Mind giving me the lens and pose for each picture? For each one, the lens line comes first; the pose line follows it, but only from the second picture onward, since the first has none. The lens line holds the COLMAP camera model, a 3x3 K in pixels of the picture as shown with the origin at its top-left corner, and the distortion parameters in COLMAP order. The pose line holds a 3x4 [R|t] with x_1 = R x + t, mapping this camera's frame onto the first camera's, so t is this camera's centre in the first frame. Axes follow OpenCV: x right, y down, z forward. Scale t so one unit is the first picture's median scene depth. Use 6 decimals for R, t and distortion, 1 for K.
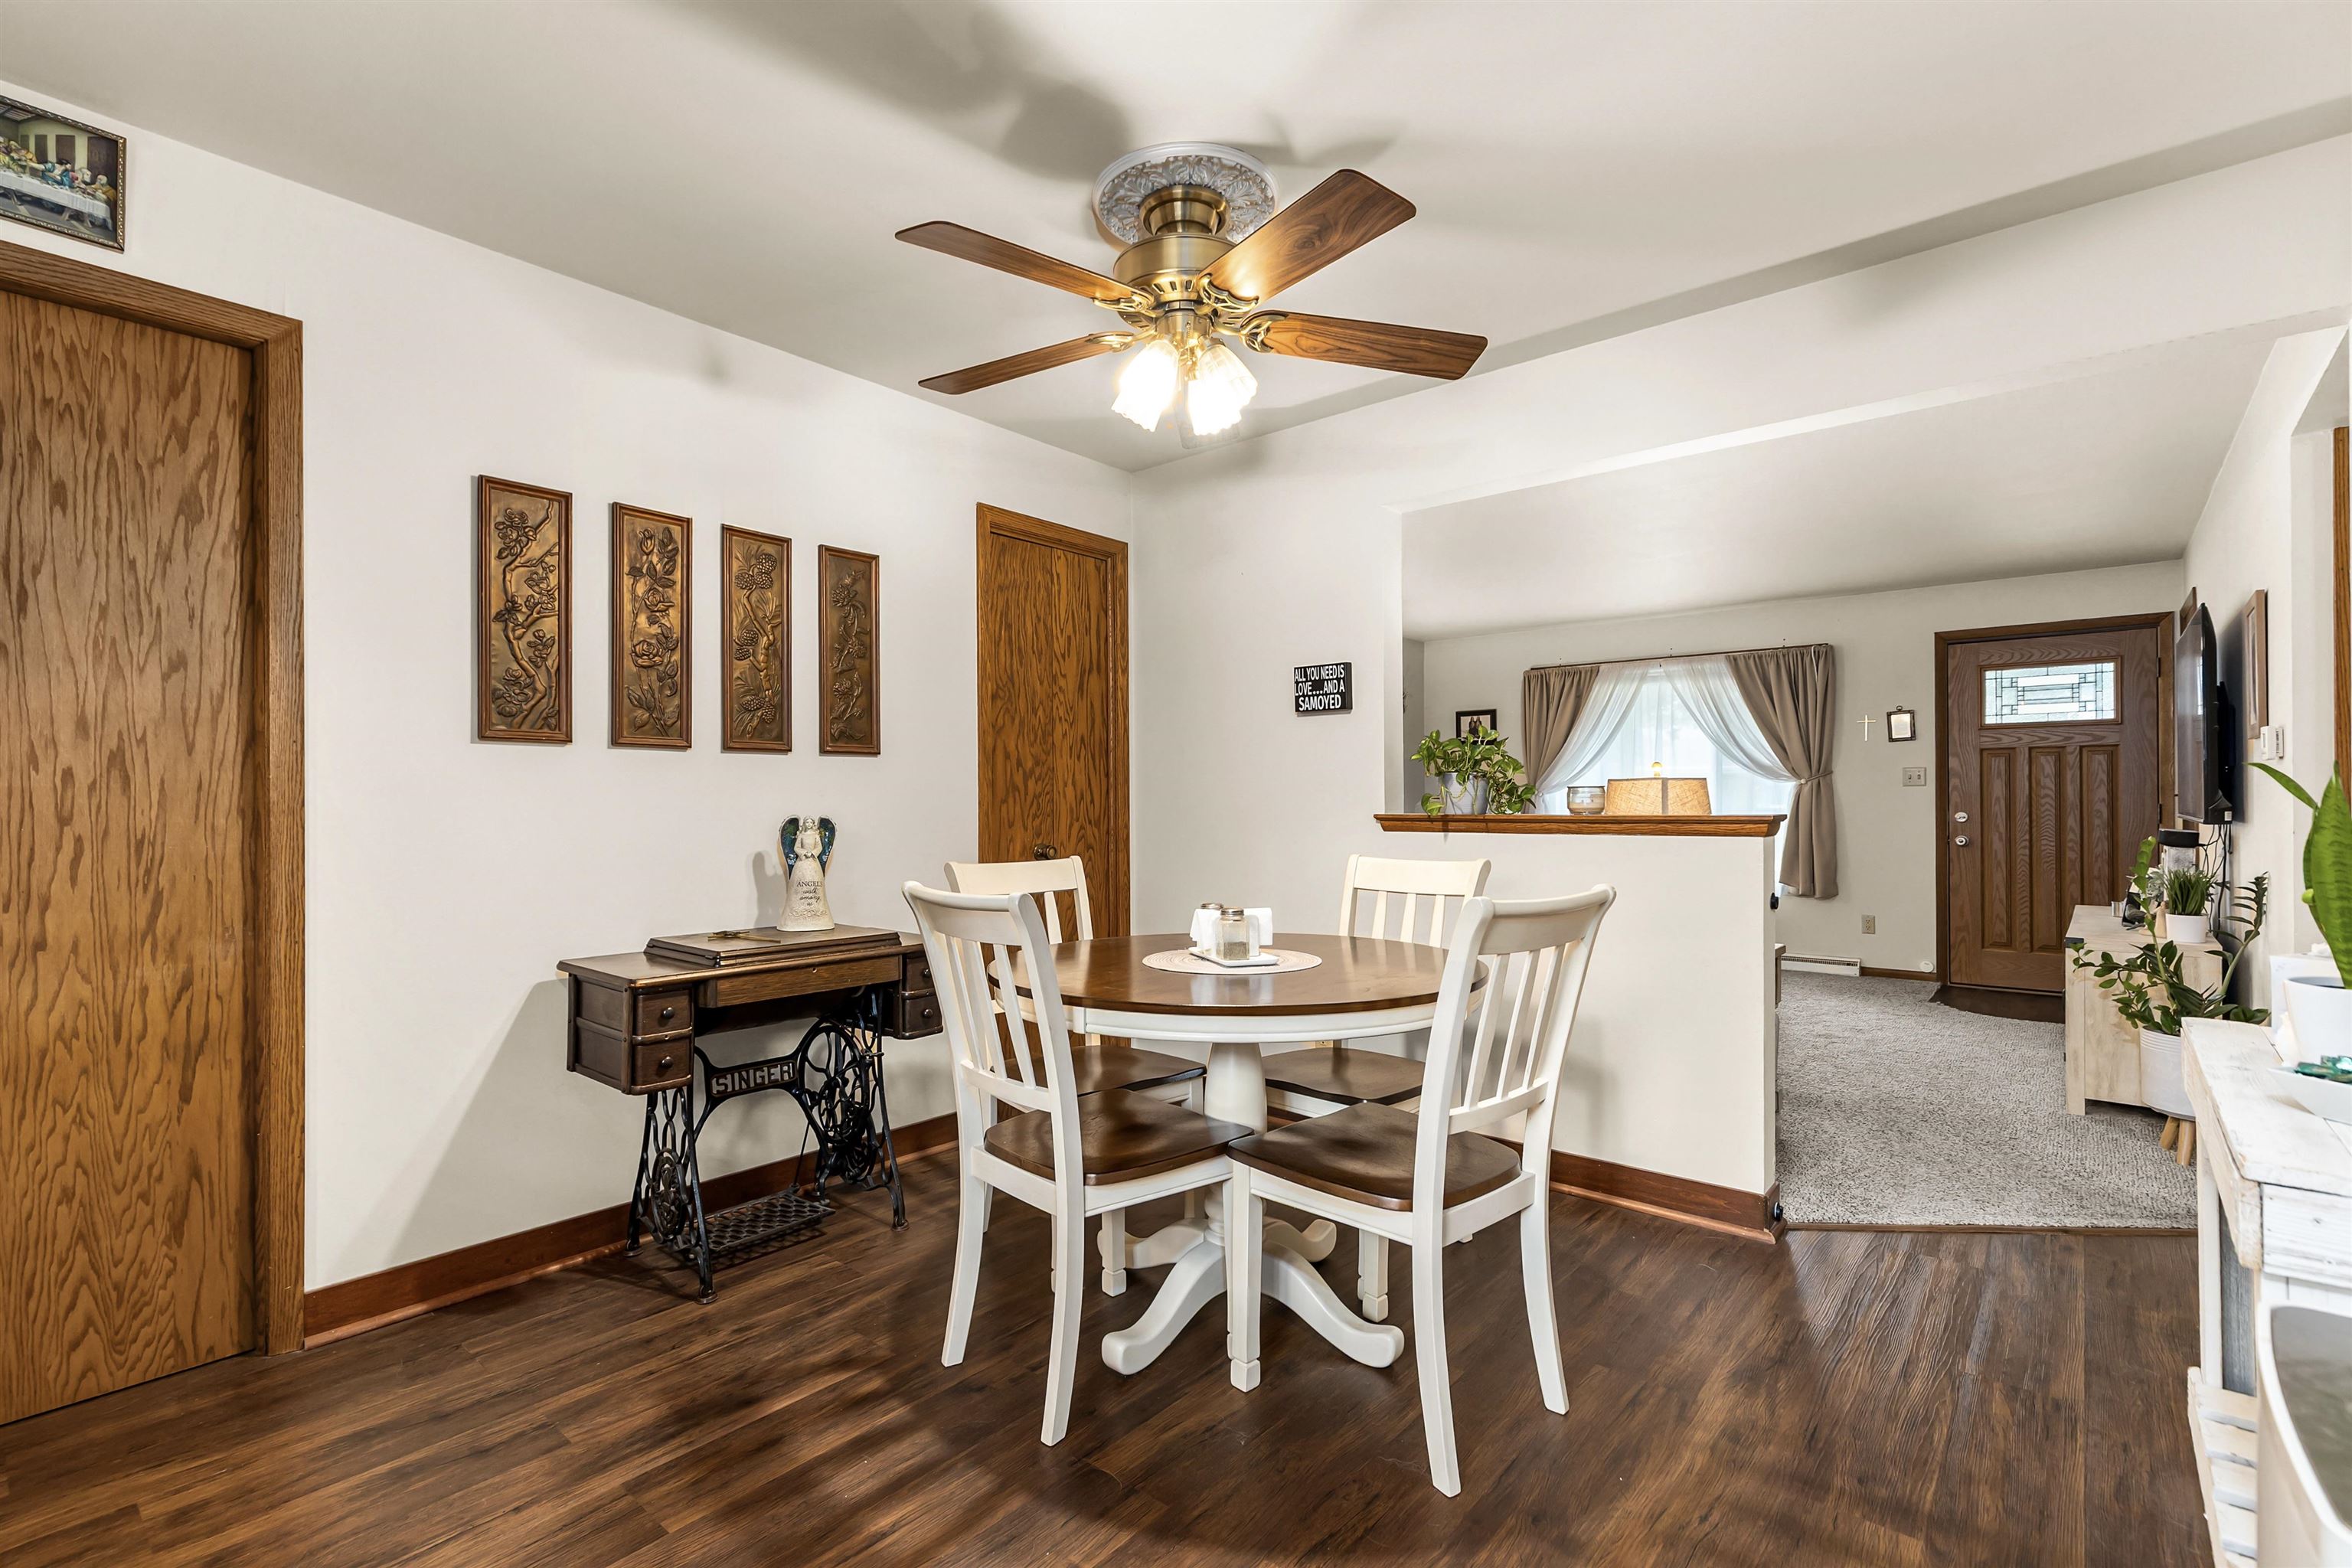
lens RADIAL K [[1054.4, 0, 1179.2], [0, 1054.4, 791.6], [0, 0, 1]] dist [0.008724, -0.001525]
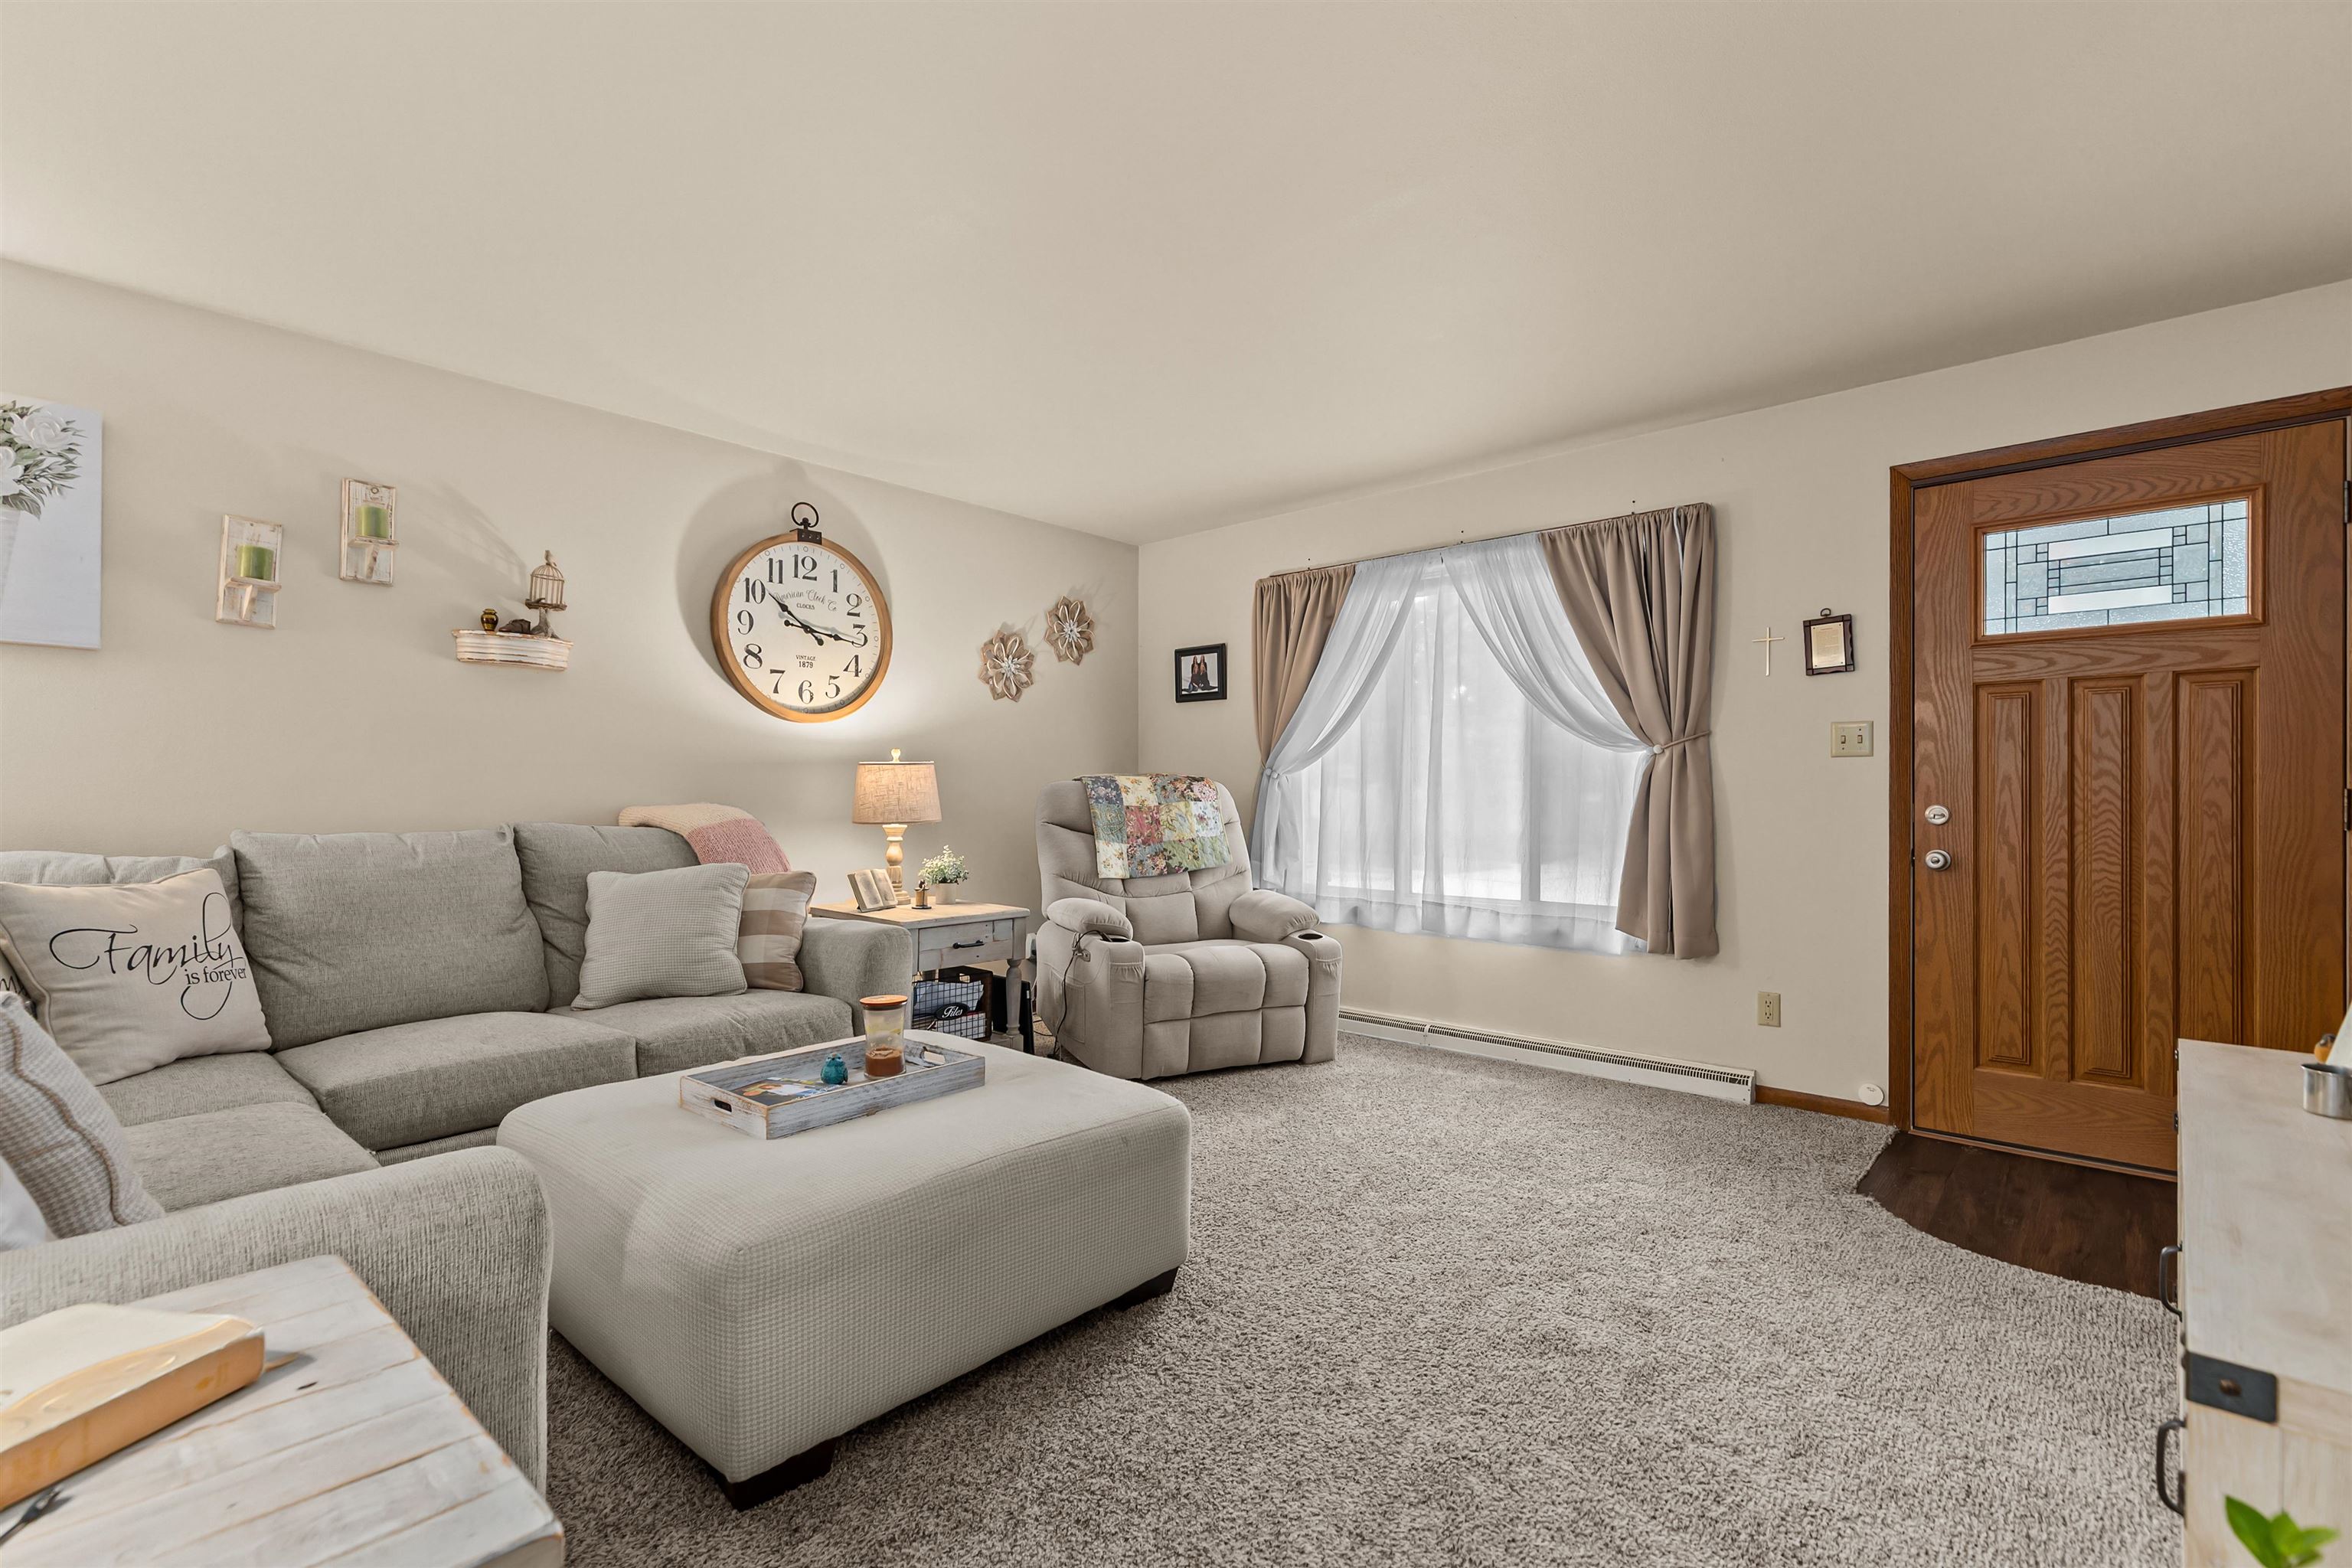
lens RADIAL K [[1054.4, 0, 1174.5], [0, 1054.4, 791.4], [0, 0, 1]] dist [0.008724, -0.001525]
pose [[0.999459, 0.001157, -0.032862, 0.379819], [-0.000910, 0.999971, 0.007505, 0.009120], [0.032870, -0.007471, 0.999432, 0.464969]]
